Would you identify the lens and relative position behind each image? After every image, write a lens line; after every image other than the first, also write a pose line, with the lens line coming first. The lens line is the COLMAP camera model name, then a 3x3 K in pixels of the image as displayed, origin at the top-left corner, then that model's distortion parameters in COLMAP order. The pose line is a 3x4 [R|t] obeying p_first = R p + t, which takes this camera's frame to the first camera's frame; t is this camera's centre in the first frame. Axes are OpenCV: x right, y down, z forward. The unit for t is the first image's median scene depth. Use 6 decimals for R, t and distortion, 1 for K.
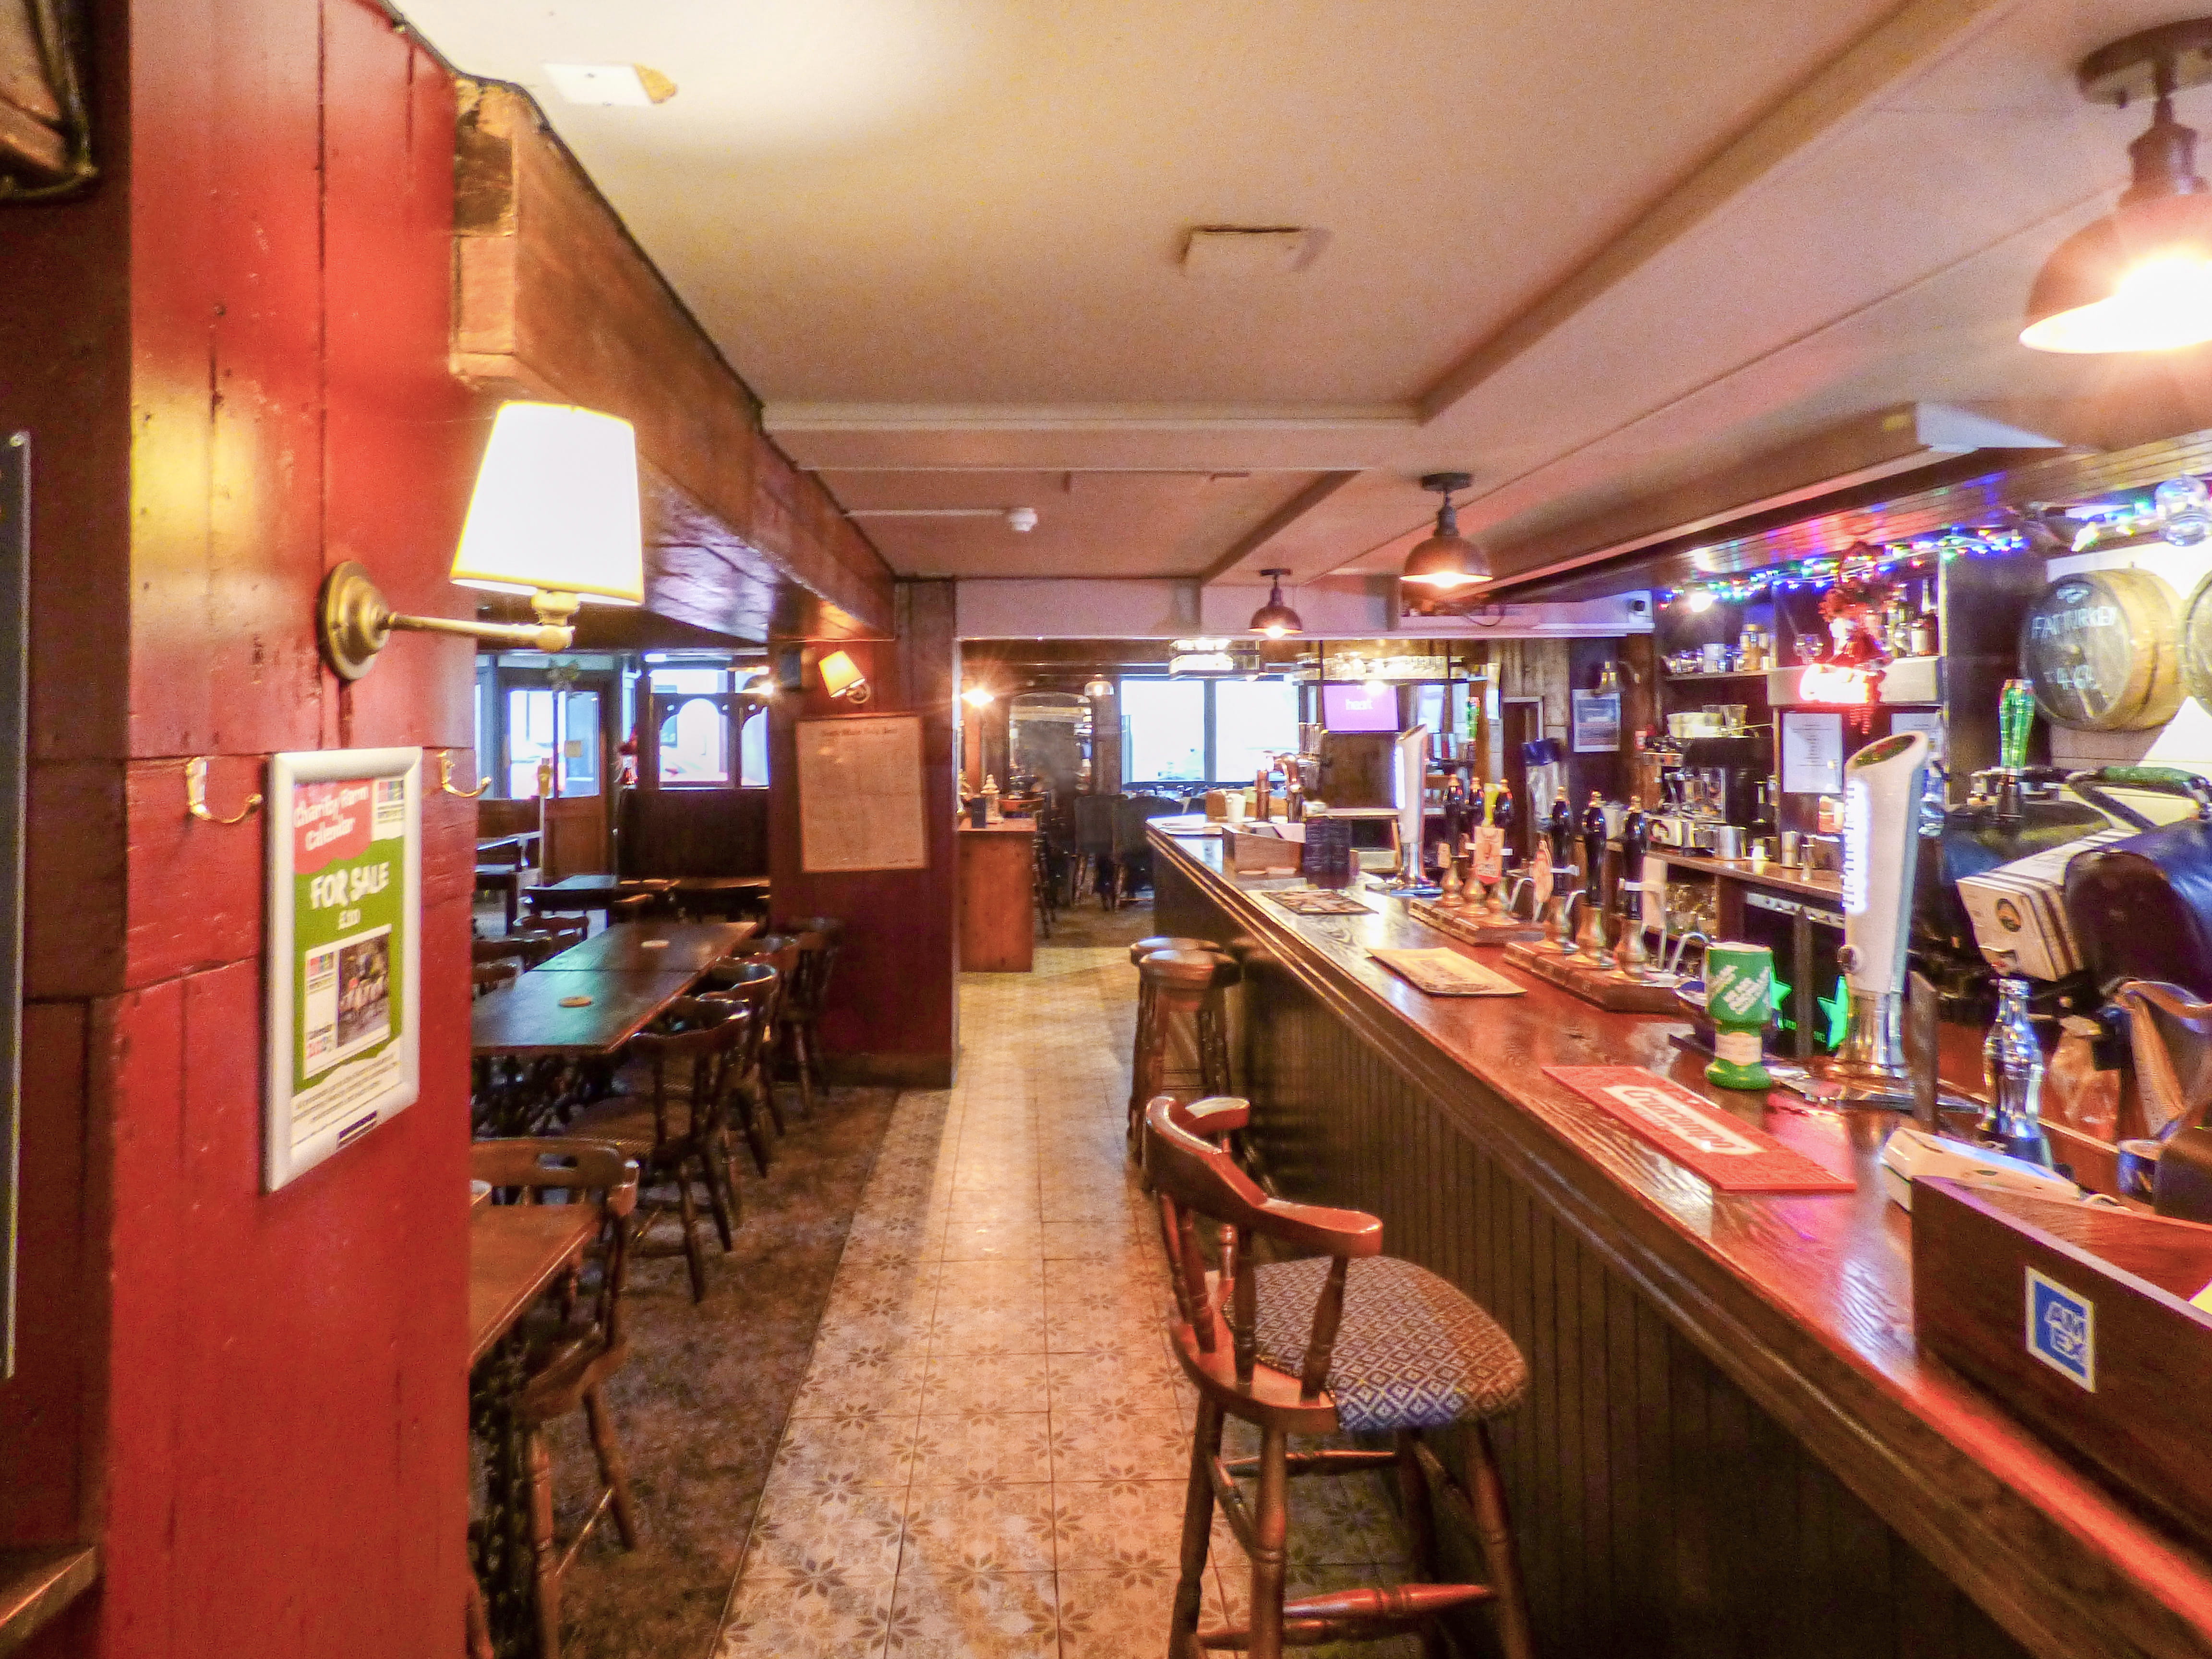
lens RADIAL K [[1345.0, 0, 1028.3], [0, 1345.0, 722.7], [0, 0, 1]] dist [-0.014563, -0.004778]
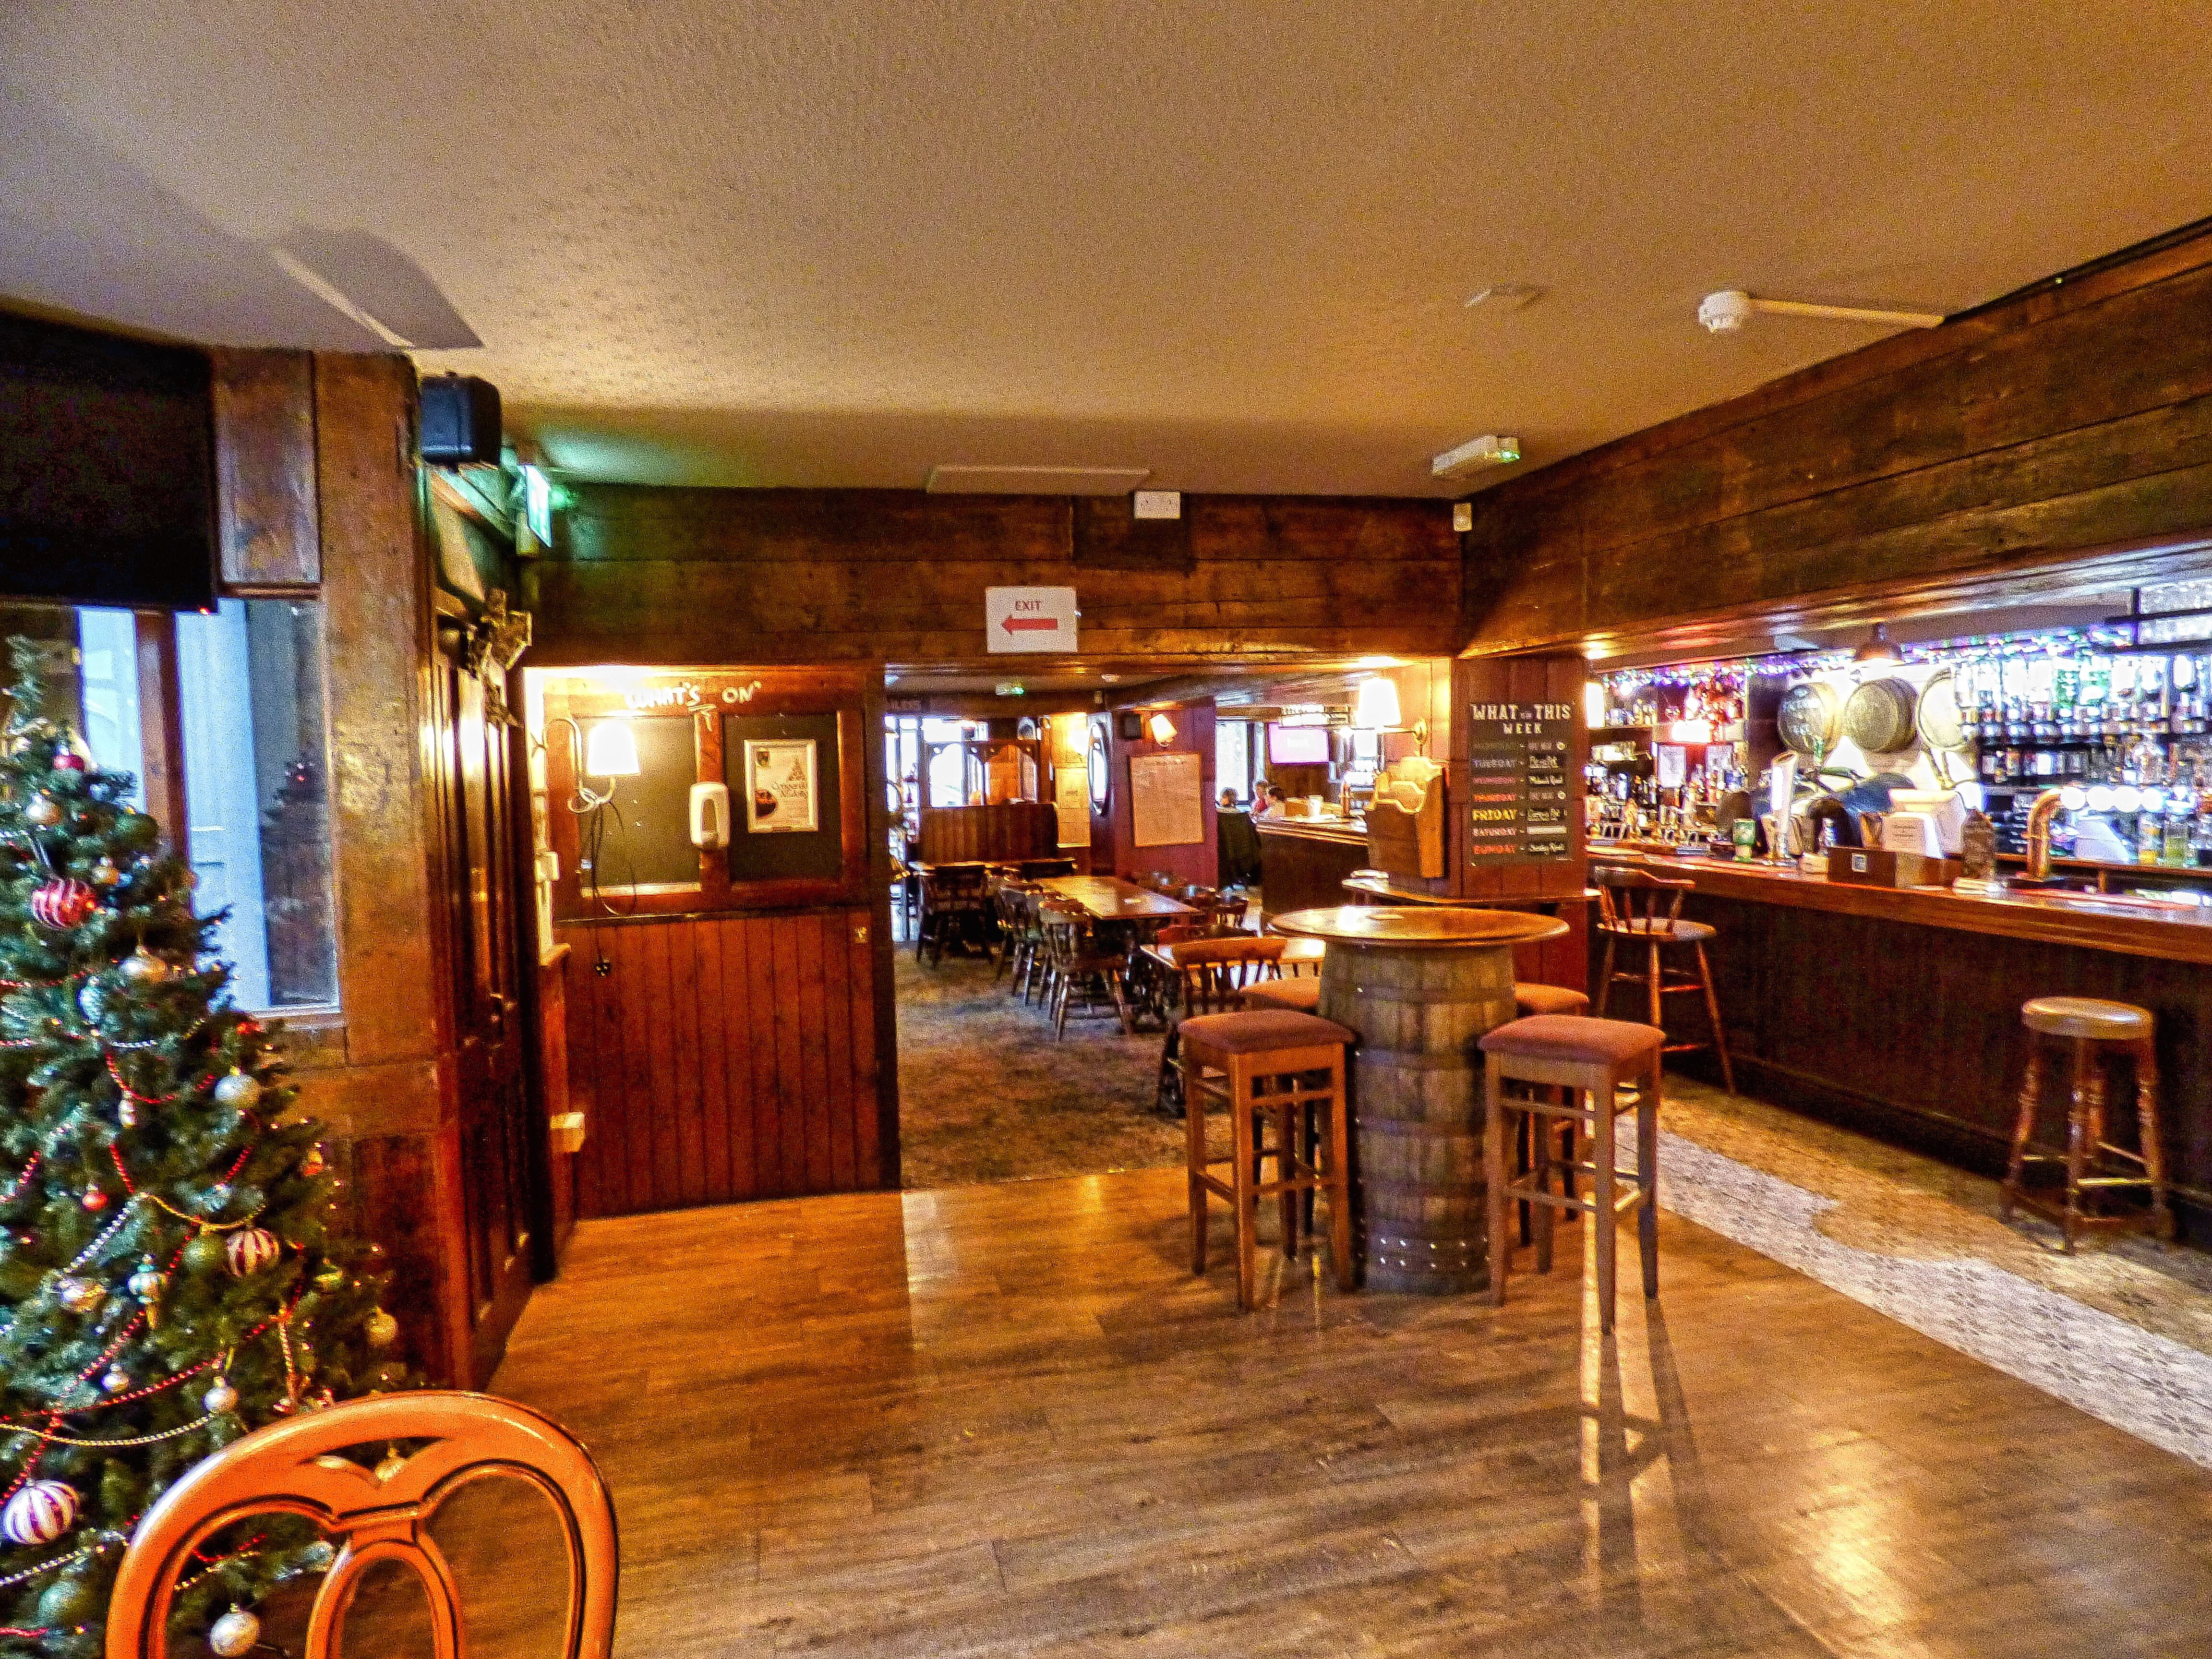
lens RADIAL K [[1345.0, 0, 1108.5], [0, 1345.0, 827.7], [0, 0, 1]] dist [-0.014563, -0.004778]
pose [[0.968161, -0.025225, 0.249056, -0.700135], [0.013216, 0.998673, 0.049773, 0.003391], [-0.249981, -0.044897, 0.967209, -0.694777]]
